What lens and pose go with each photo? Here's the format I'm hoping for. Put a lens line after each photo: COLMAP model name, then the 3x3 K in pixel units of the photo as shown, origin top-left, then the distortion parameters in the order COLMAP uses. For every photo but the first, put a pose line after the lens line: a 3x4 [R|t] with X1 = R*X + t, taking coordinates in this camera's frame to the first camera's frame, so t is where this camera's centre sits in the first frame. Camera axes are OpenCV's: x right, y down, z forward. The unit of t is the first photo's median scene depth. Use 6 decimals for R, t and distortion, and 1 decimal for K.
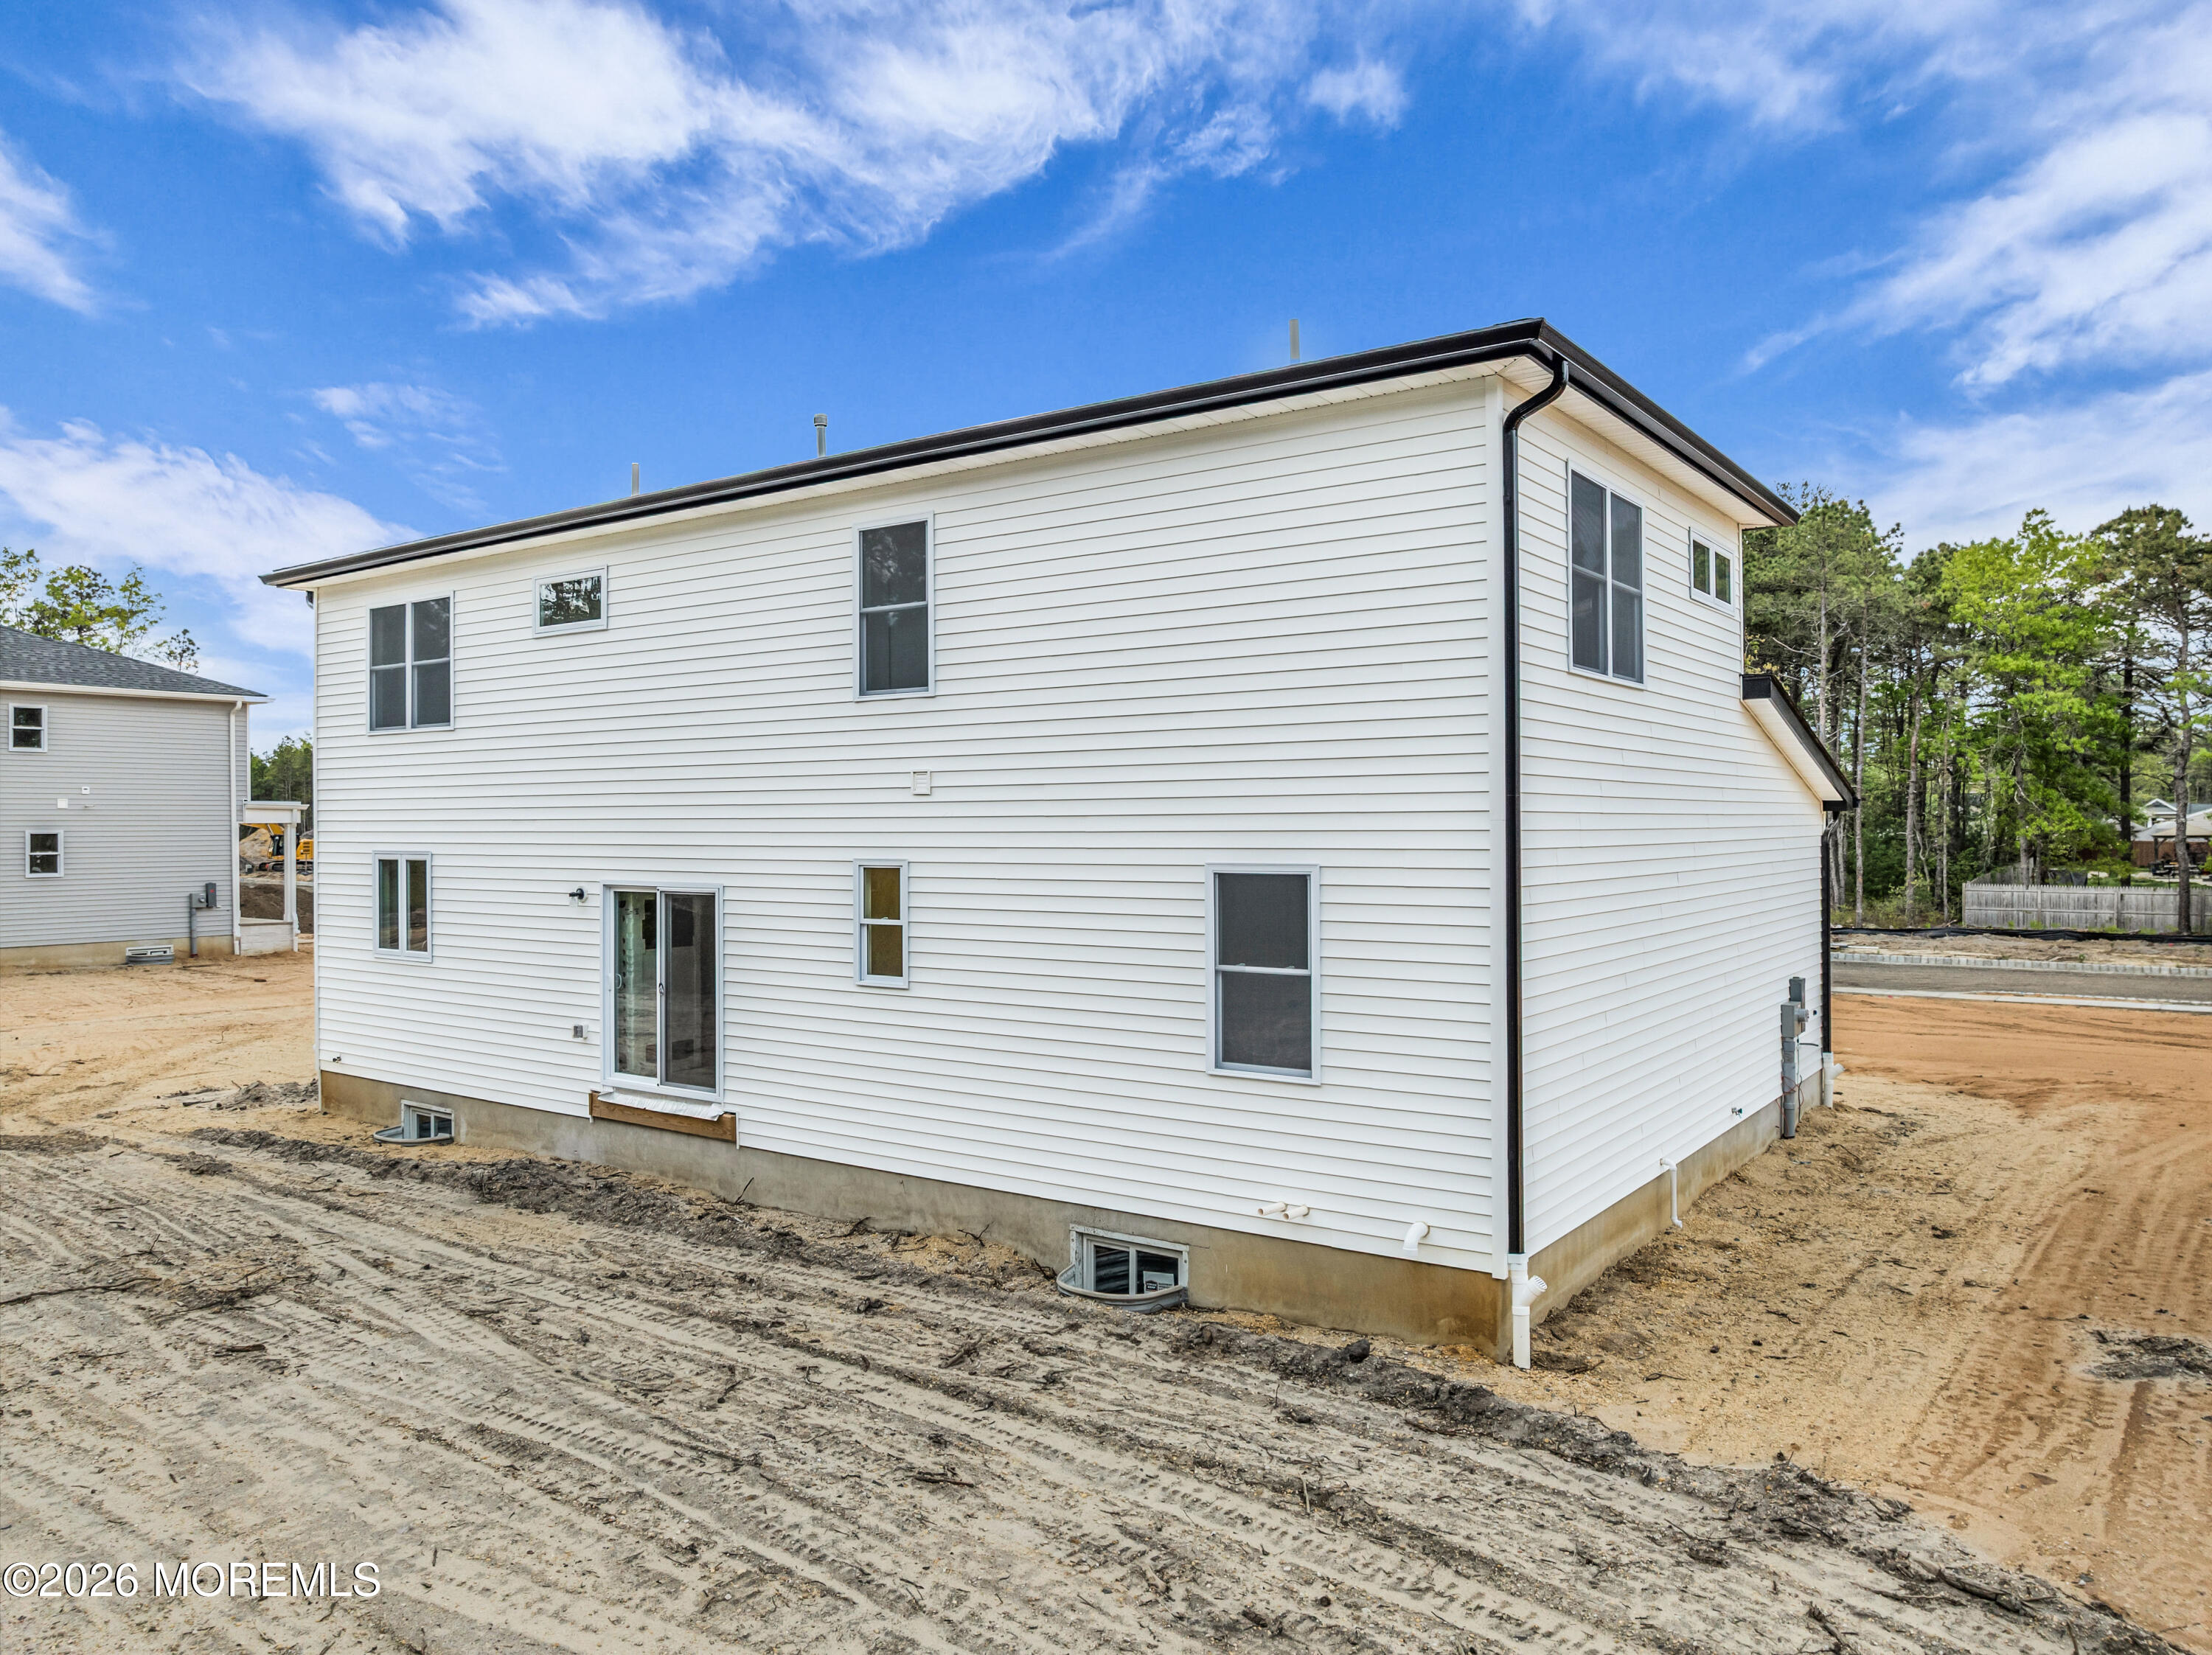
lens RADIAL K [[1546.7, 0, 1106.0], [0, 1546.7, 827.5], [0, 0, 1]] dist [-0.026660, -0.002576]
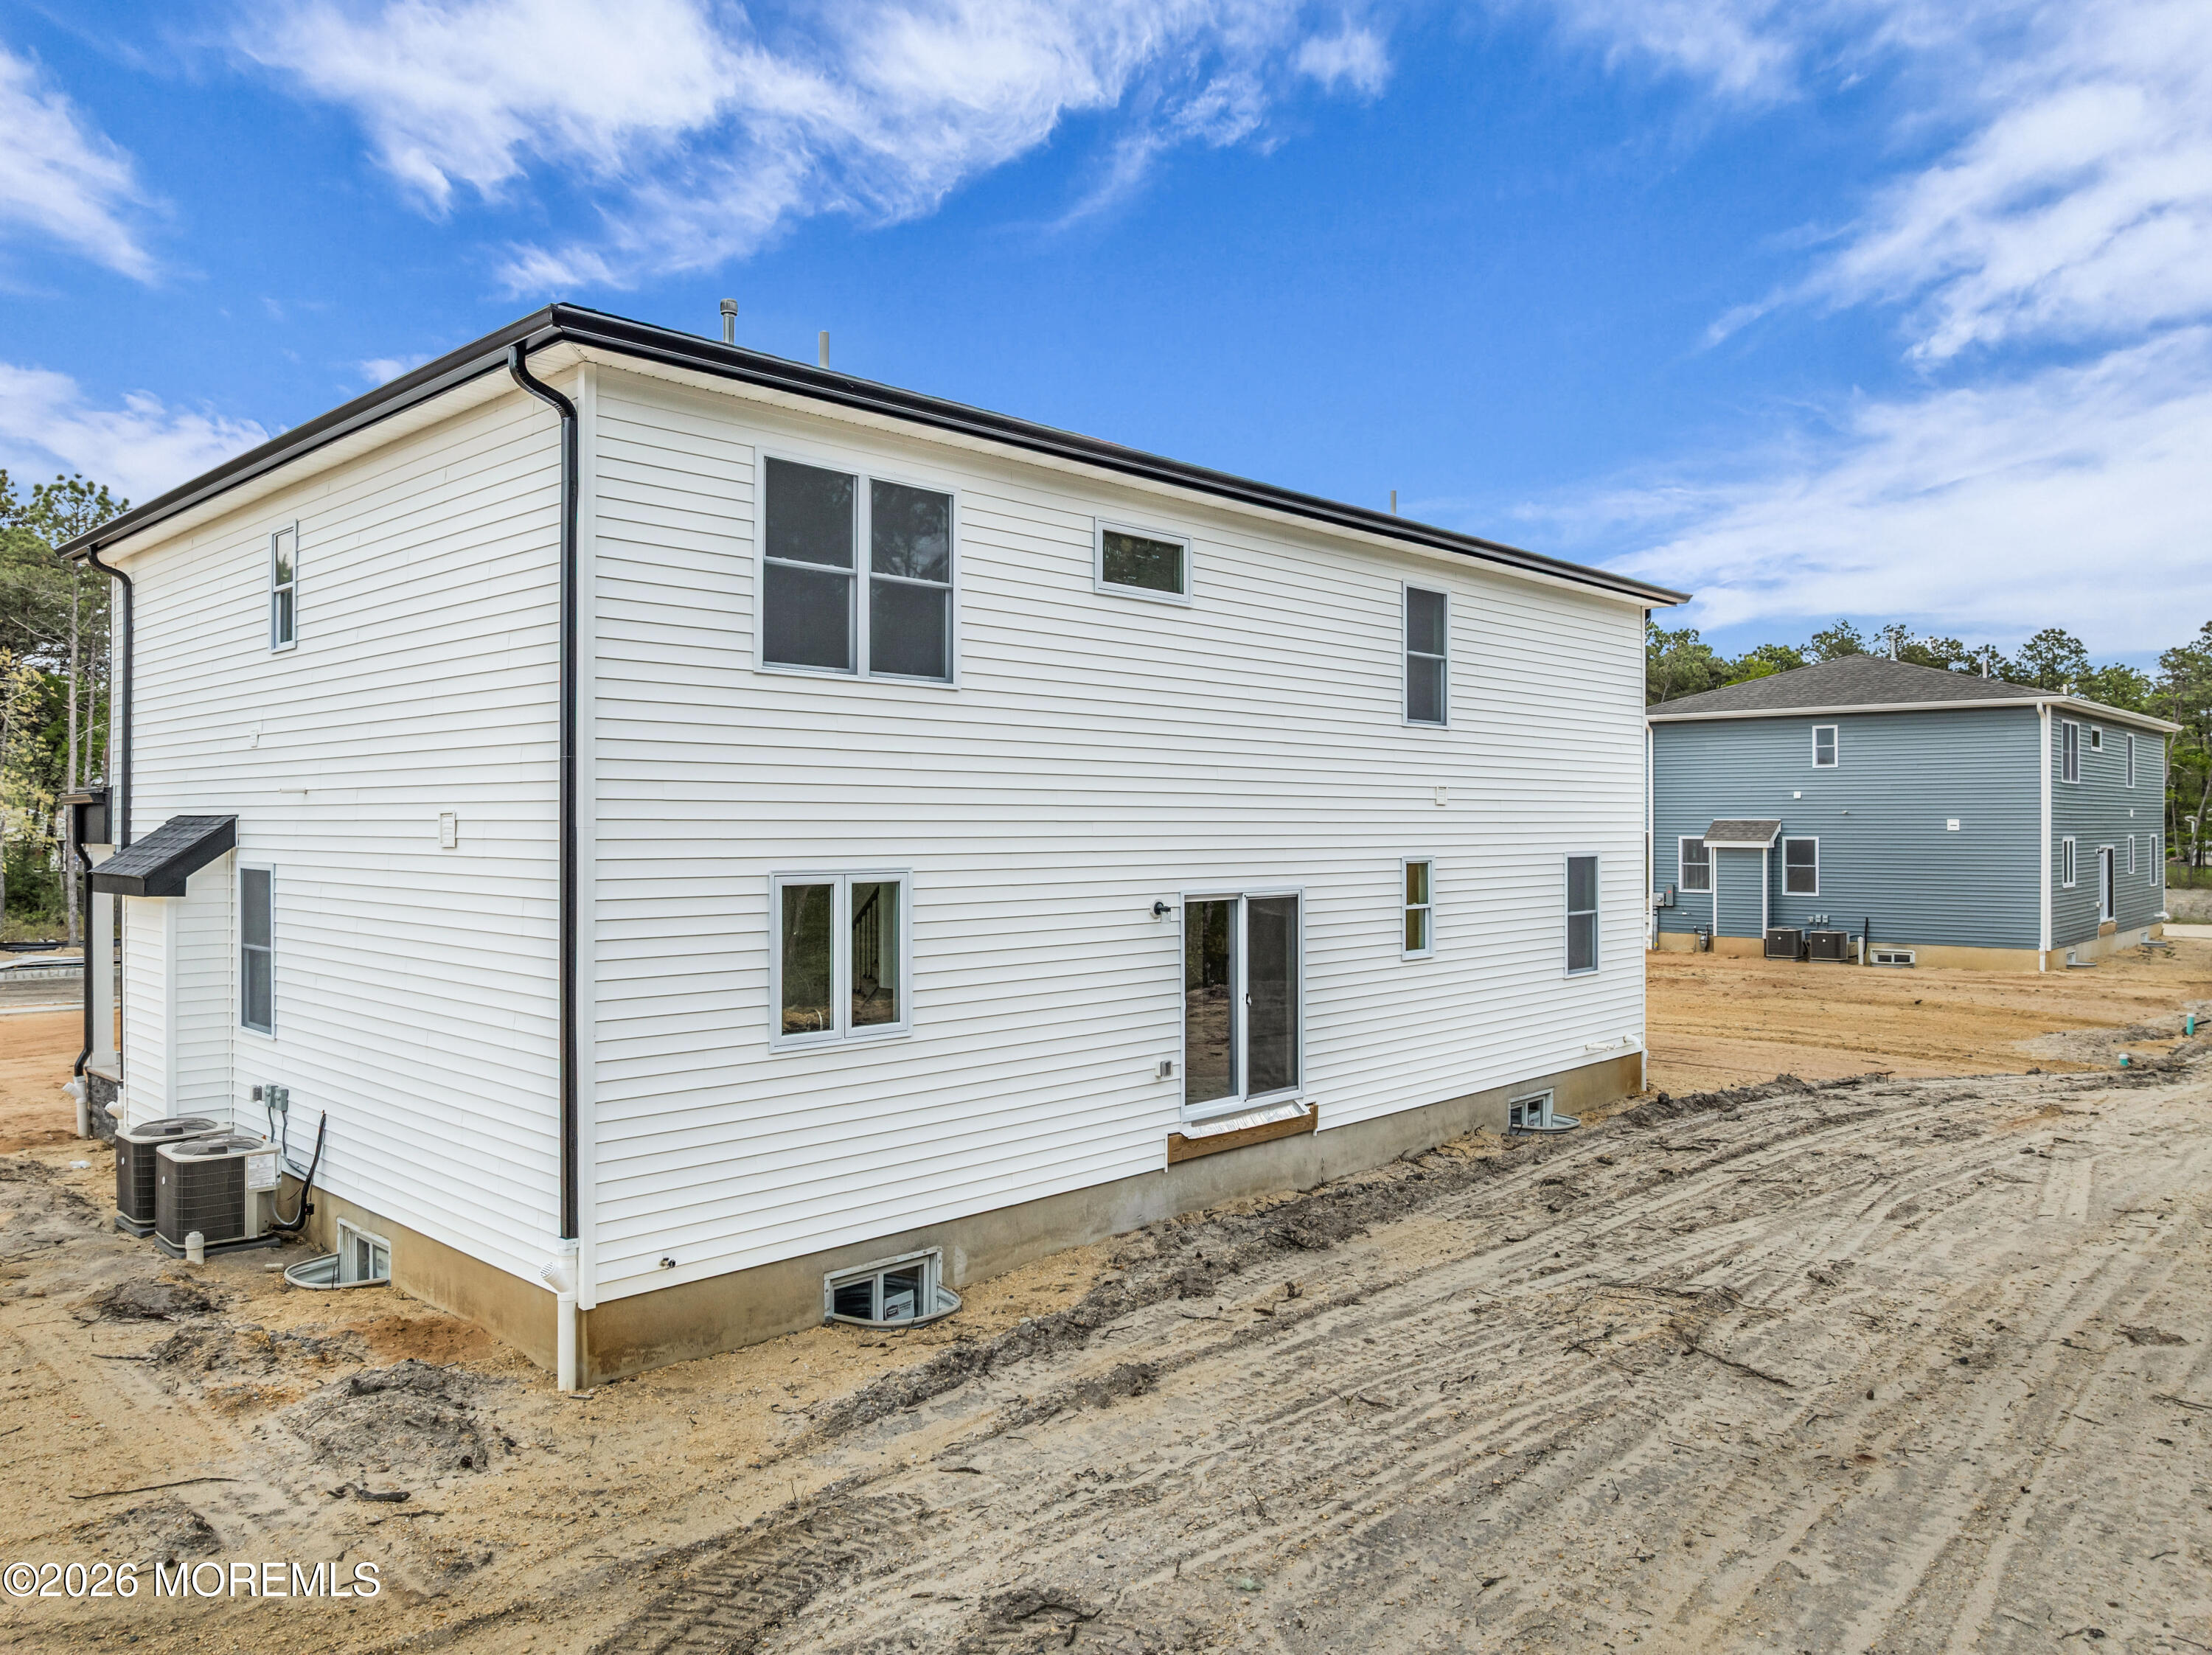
lens RADIAL K [[1561.8, 0, 1107.7], [0, 1561.8, 815.2], [0, 0, 1]] dist [-0.038141, -0.003204]
pose [[0.139927, 0.001689, 0.990160, -1.266098], [-0.007599, 0.999971, -0.000632, -0.008706], [-0.990133, -0.007435, 0.139936, 0.955973]]
